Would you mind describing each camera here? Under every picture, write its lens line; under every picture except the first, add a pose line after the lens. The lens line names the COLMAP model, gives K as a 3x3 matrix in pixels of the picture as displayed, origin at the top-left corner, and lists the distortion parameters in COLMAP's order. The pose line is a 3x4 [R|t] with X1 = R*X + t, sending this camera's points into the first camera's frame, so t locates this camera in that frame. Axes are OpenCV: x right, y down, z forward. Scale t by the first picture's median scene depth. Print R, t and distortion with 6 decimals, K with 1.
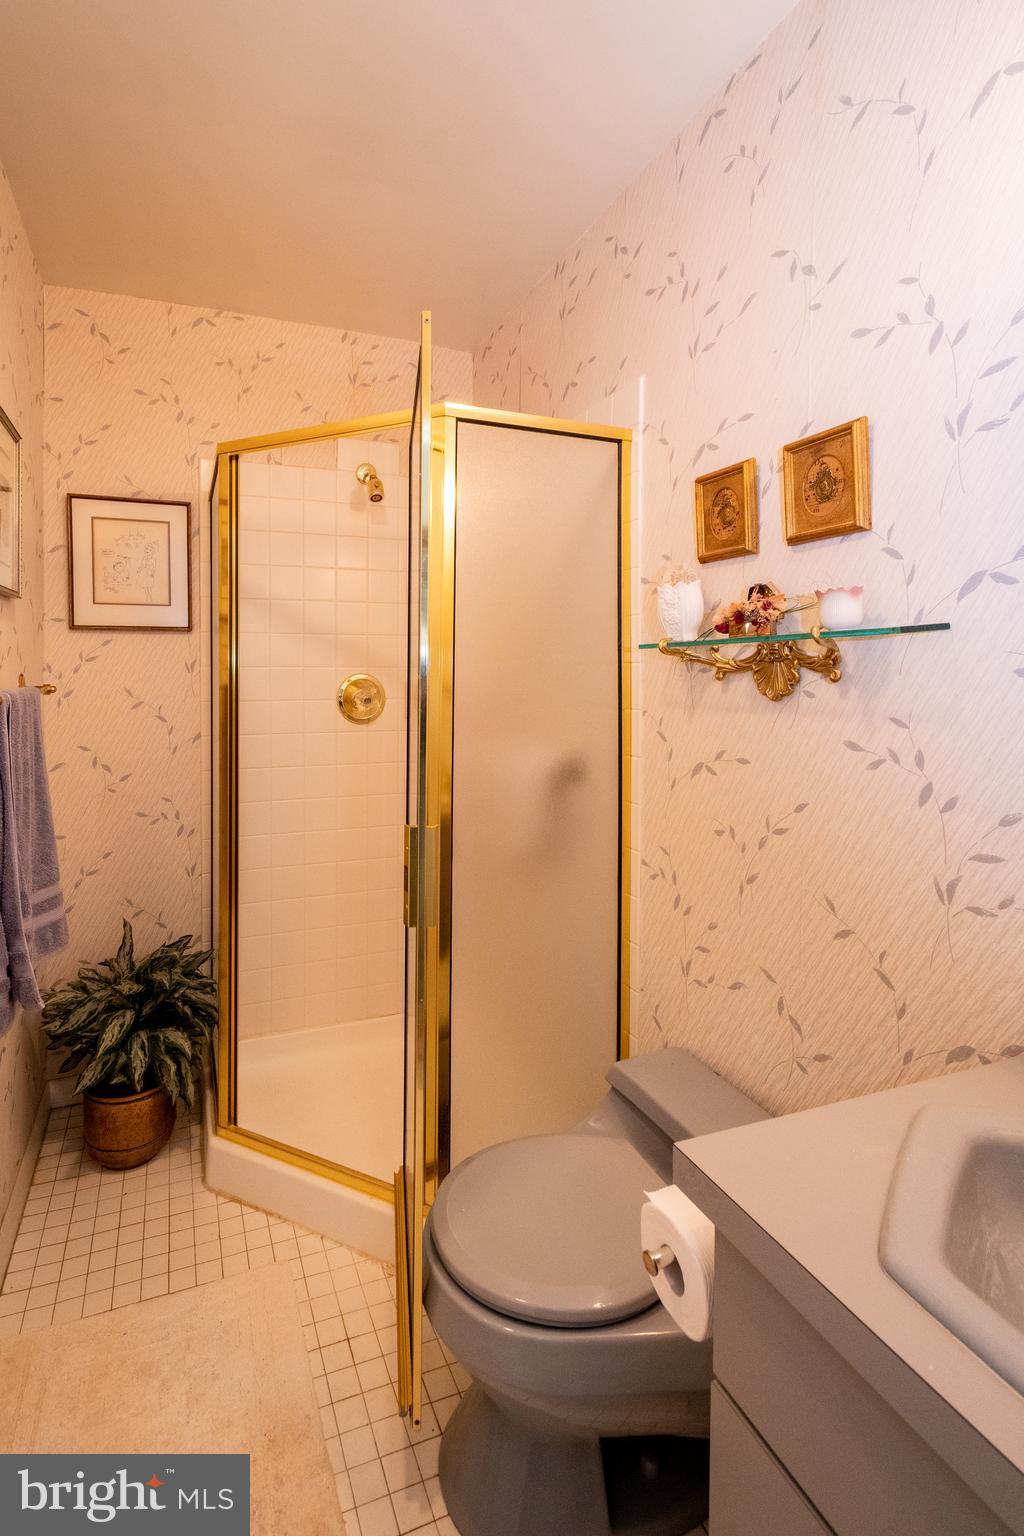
lens RADIAL K [[698.8, 0, 401.8], [0, 698.8, 695.1], [0, 0, 1]] dist [0.008556, -0.002929]
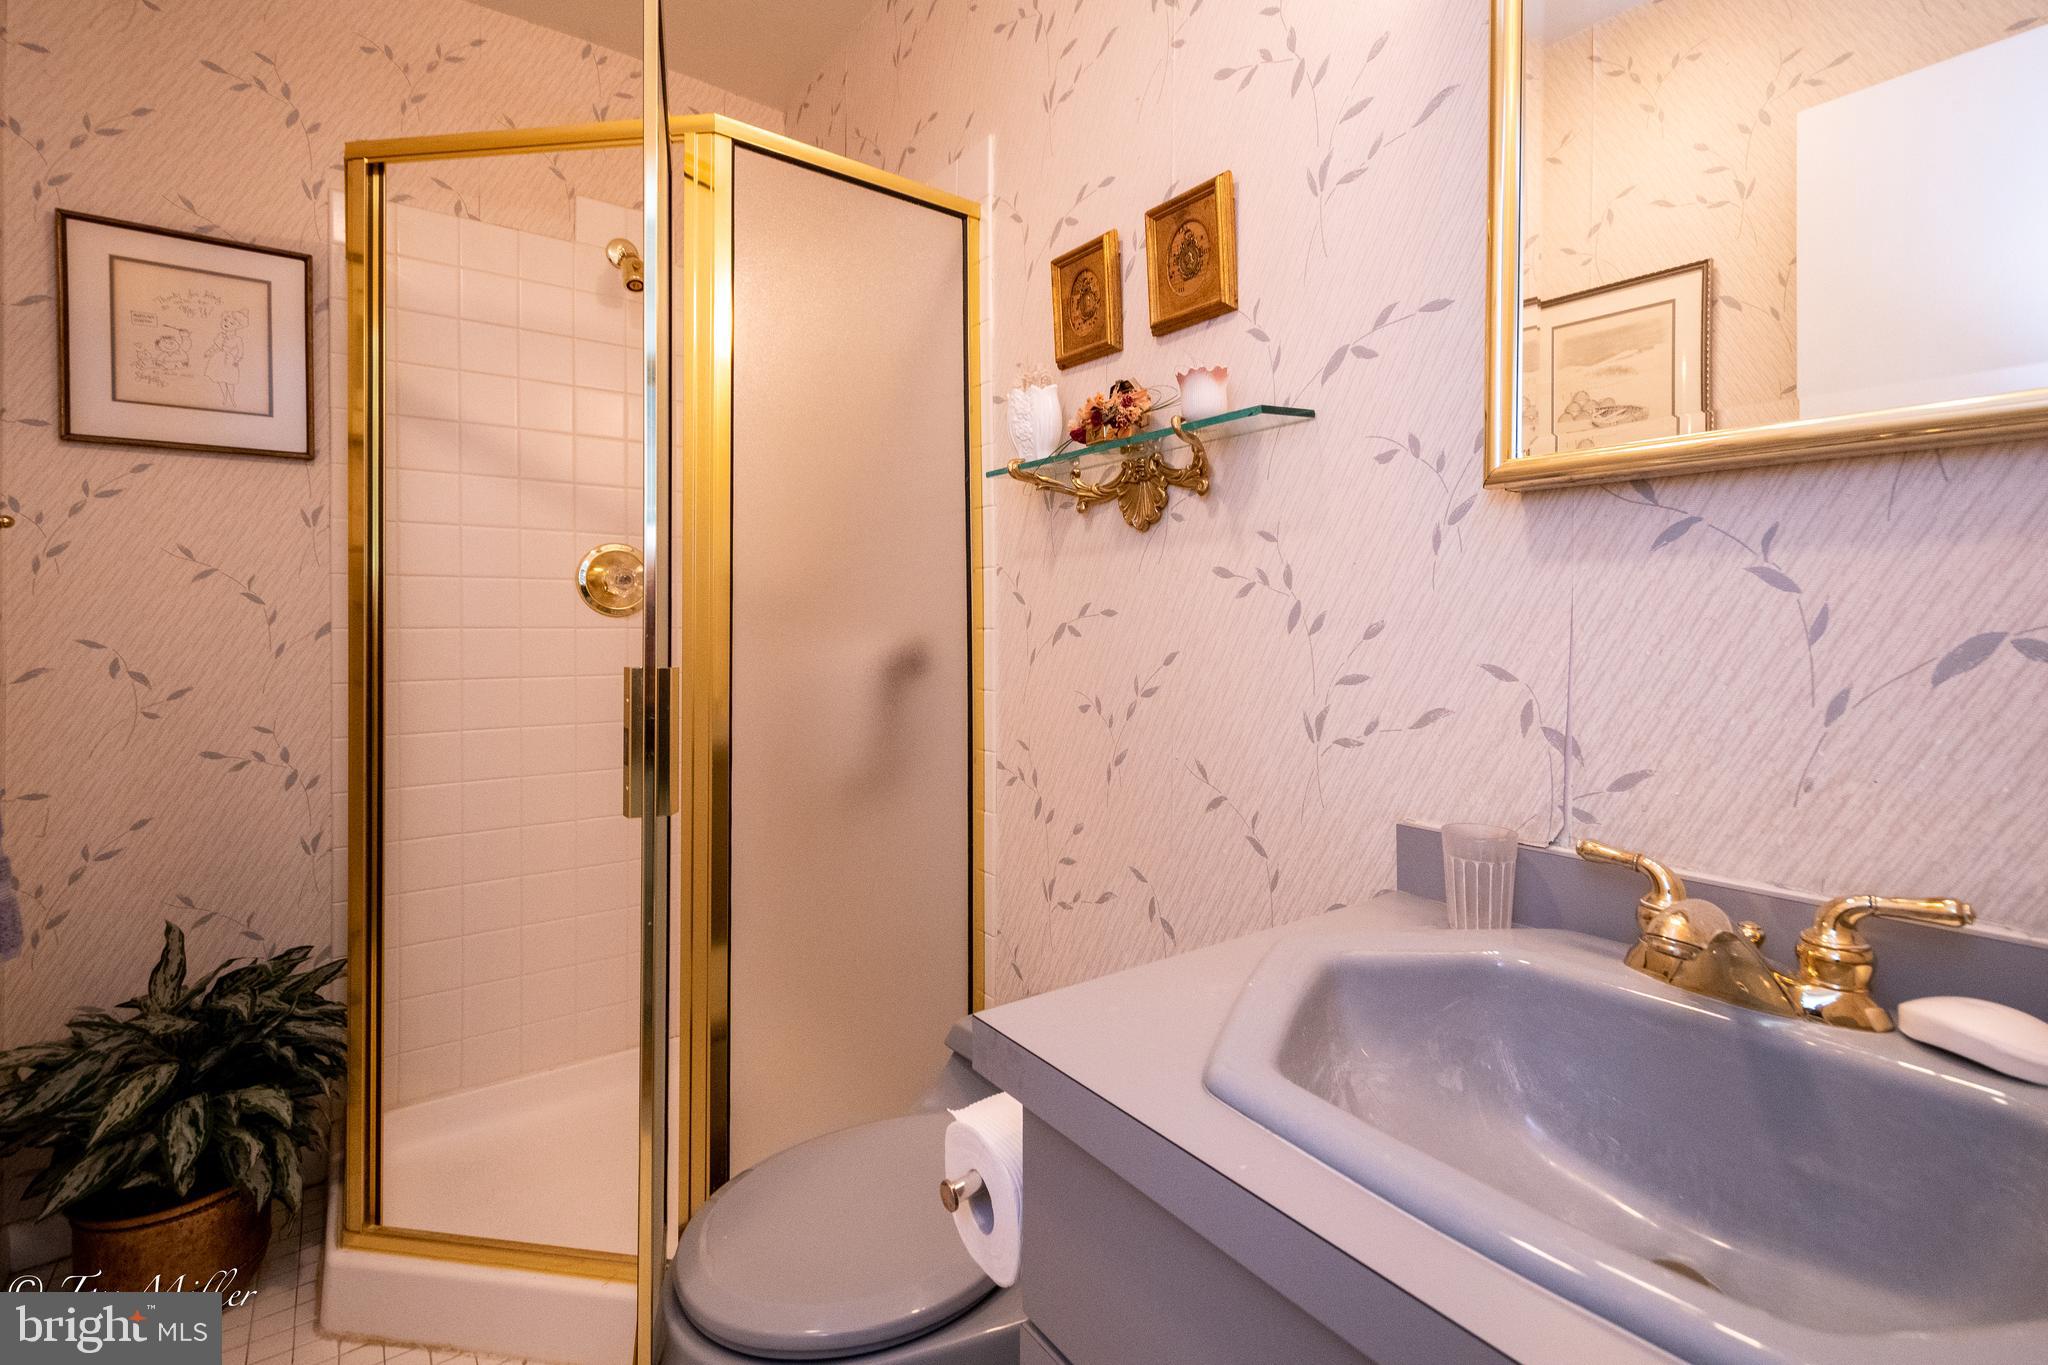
lens RADIAL K [[931.7, 0, 1017.9], [0, 931.7, 630.0], [0, 0, 1]] dist [0.008556, -0.002929]
pose [[0.952685, -0.007270, 0.303874, 0.059256], [0.011661, 0.999852, -0.012638, 0.107002], [-0.303737, 0.015584, 0.952629, 0.025091]]
